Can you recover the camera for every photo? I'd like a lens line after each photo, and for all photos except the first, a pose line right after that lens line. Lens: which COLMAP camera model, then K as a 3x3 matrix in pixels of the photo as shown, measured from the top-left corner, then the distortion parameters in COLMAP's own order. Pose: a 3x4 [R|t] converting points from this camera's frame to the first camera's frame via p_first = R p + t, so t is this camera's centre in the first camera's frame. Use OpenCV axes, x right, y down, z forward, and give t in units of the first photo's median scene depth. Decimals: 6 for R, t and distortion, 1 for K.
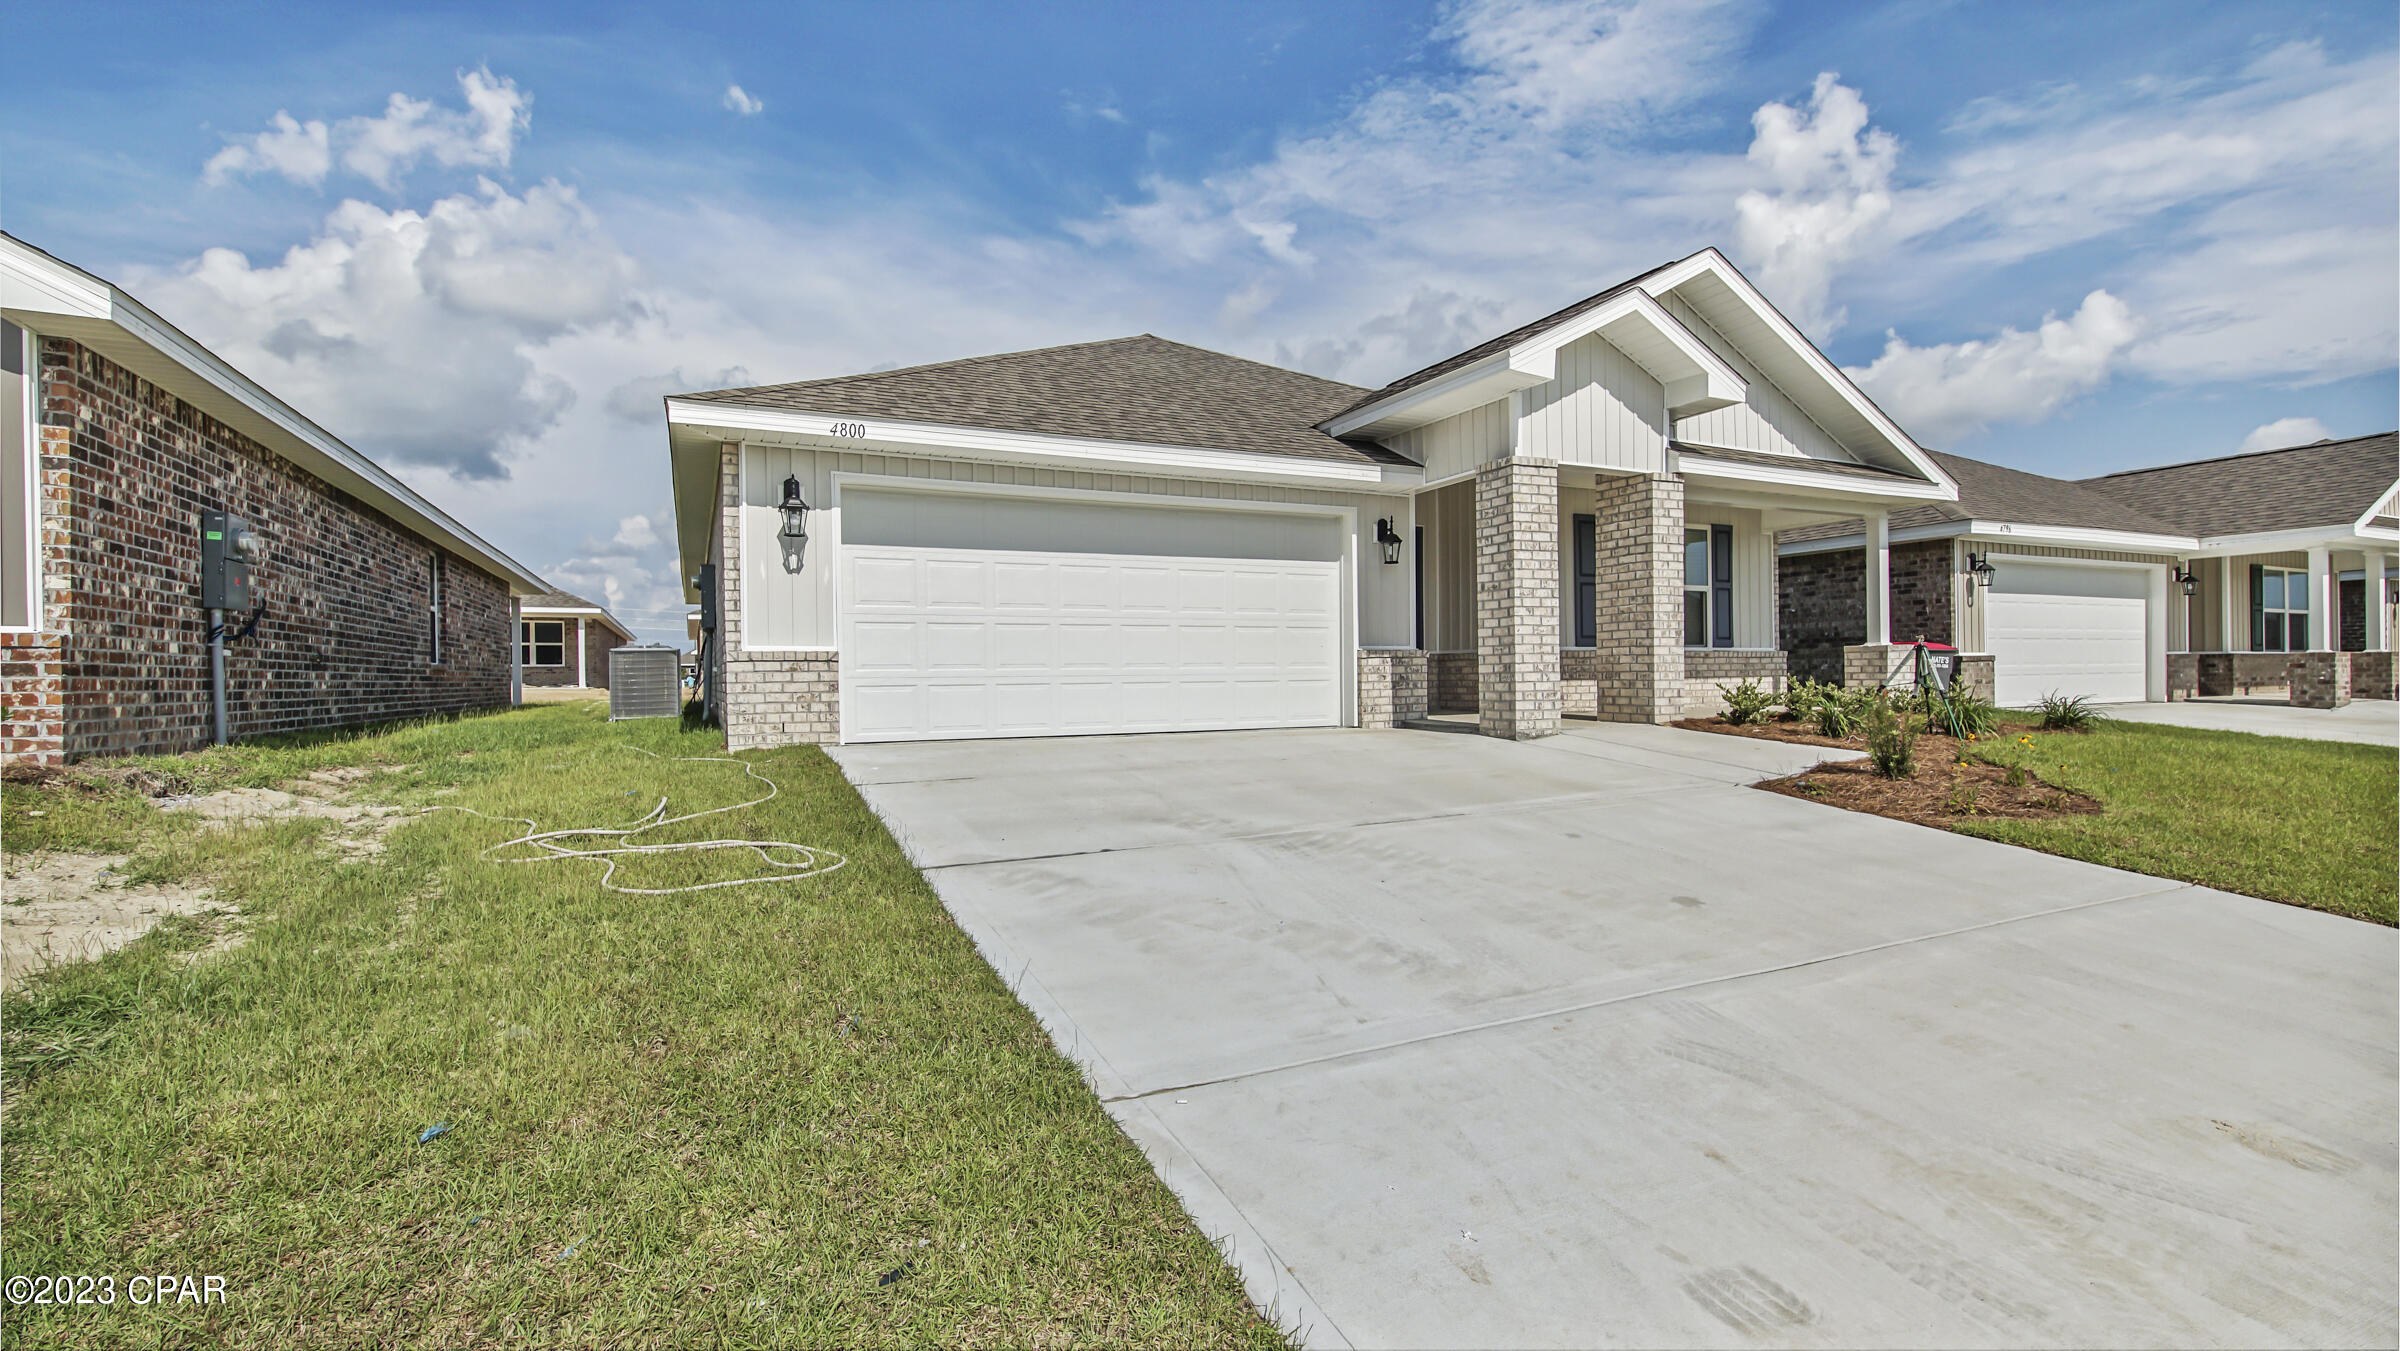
lens RADIAL K [[1083.8, 0, 1199.1], [0, 1083.8, 649.8], [0, 0, 1]] dist [-0.009349, -0.000205]
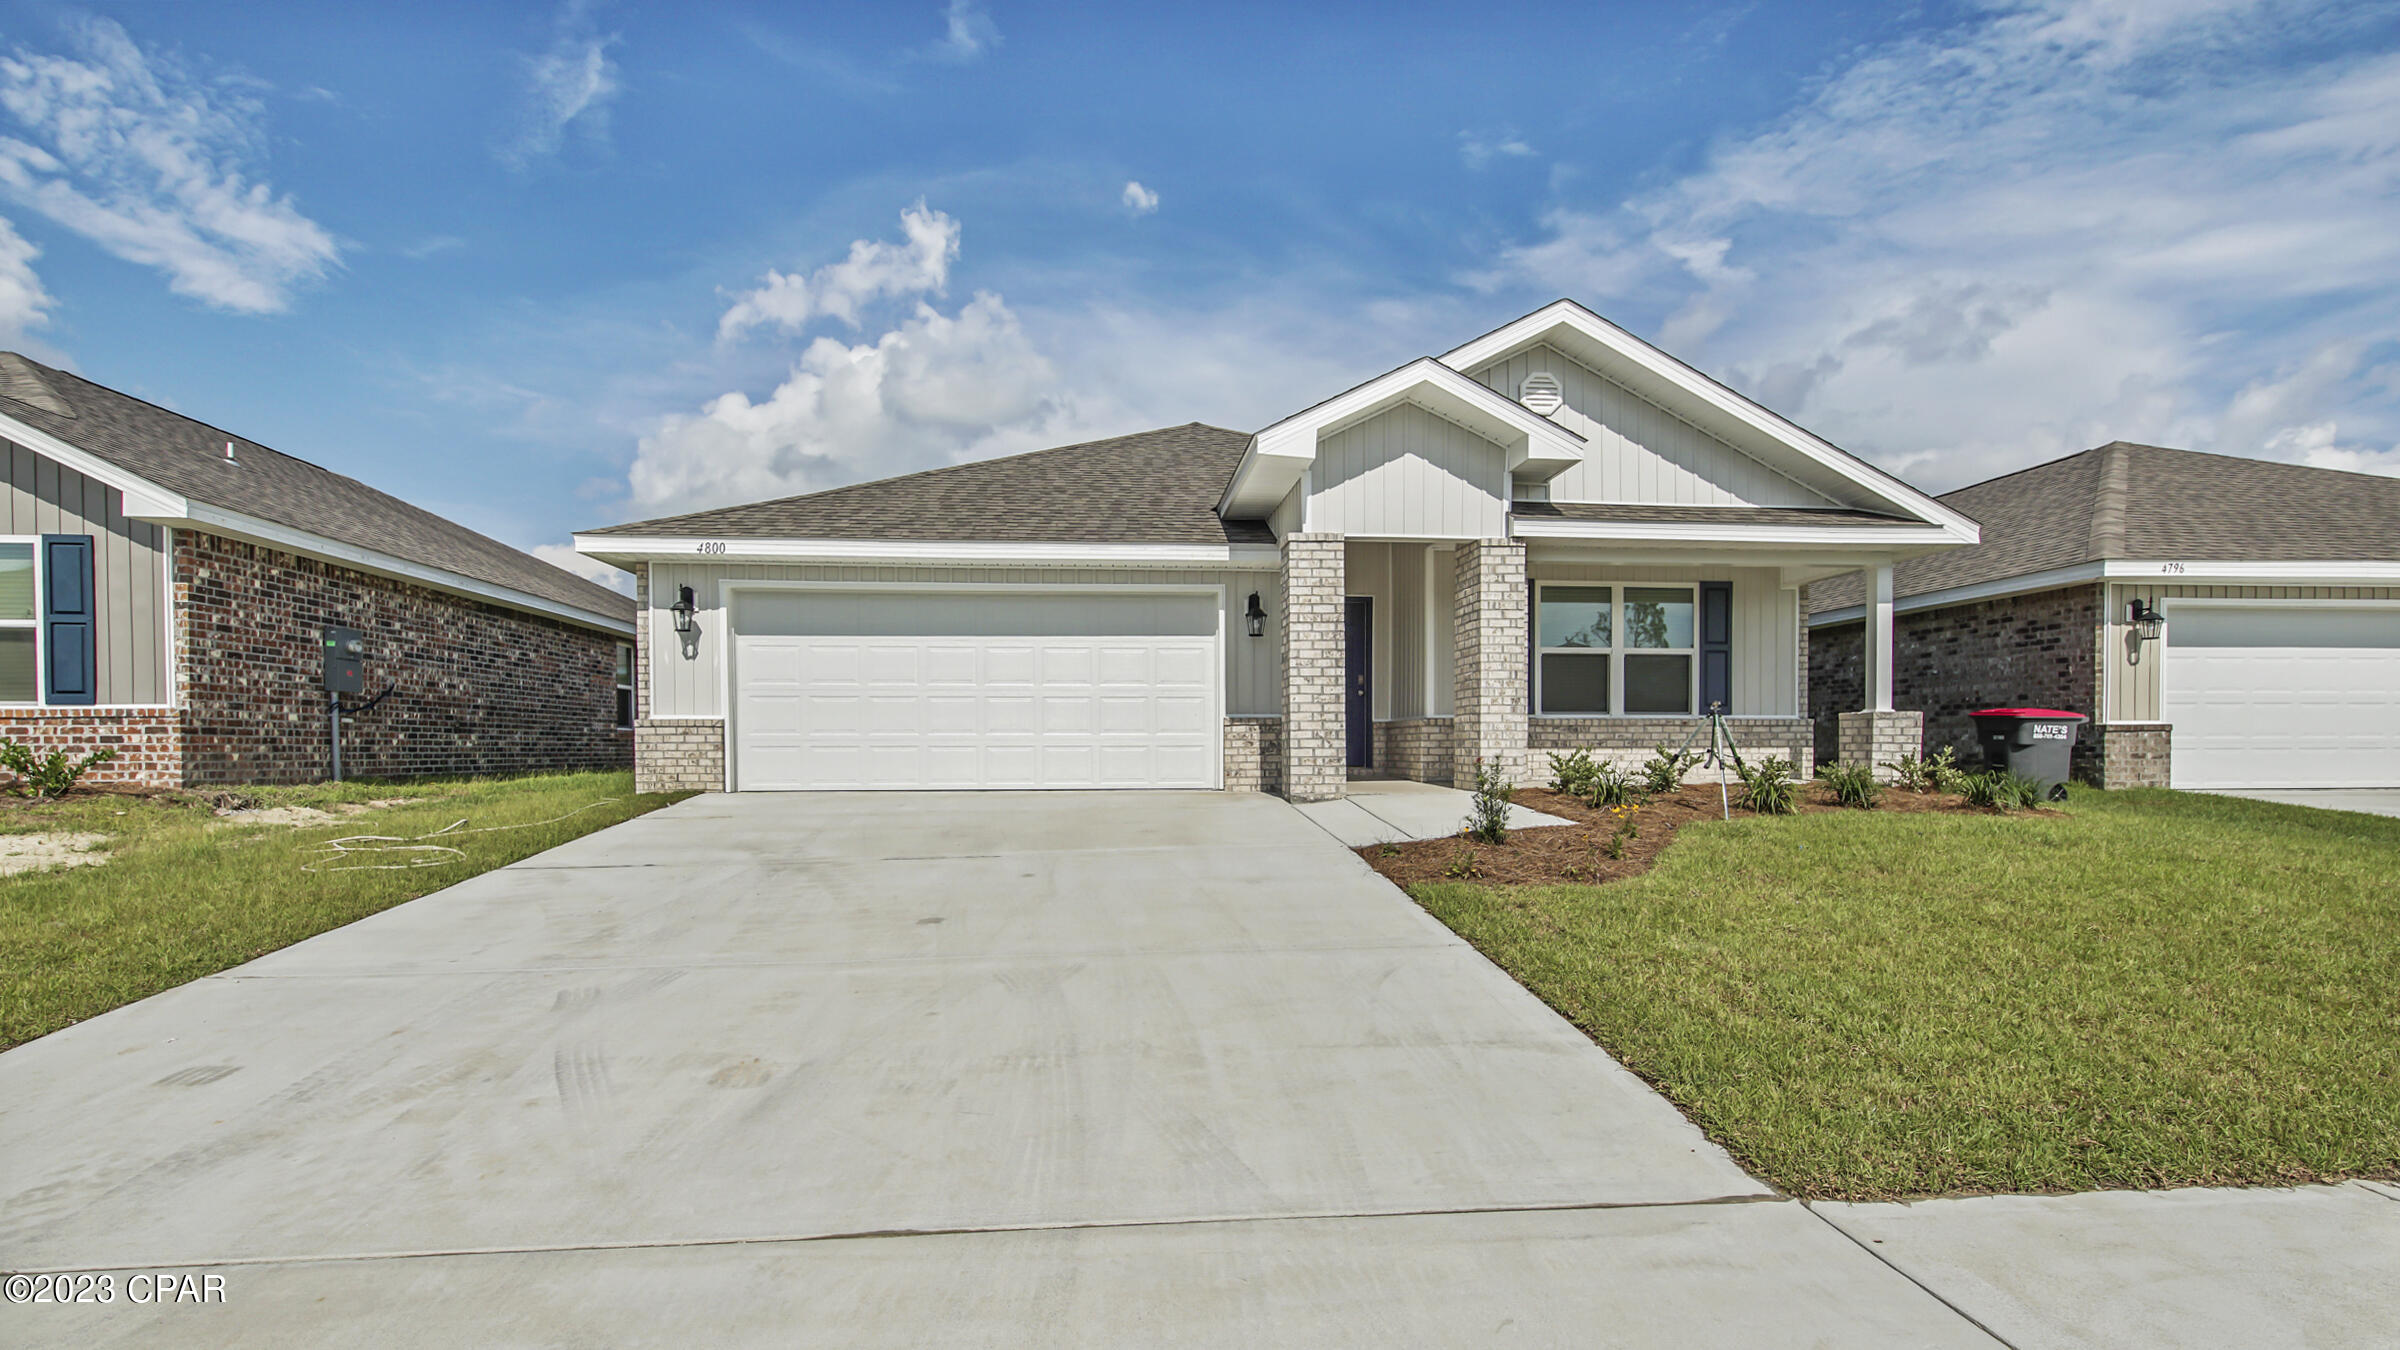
lens RADIAL K [[1123.8, 0, 1265.3], [0, 1123.8, 741.4], [0, 0, 1]] dist [-0.003932, 0.000603]
pose [[0.941598, 0.006365, -0.336680, 0.485321], [0.000558, 0.999791, 0.020460, 0.000460], [0.336740, -0.019453, 0.941397, -0.029135]]
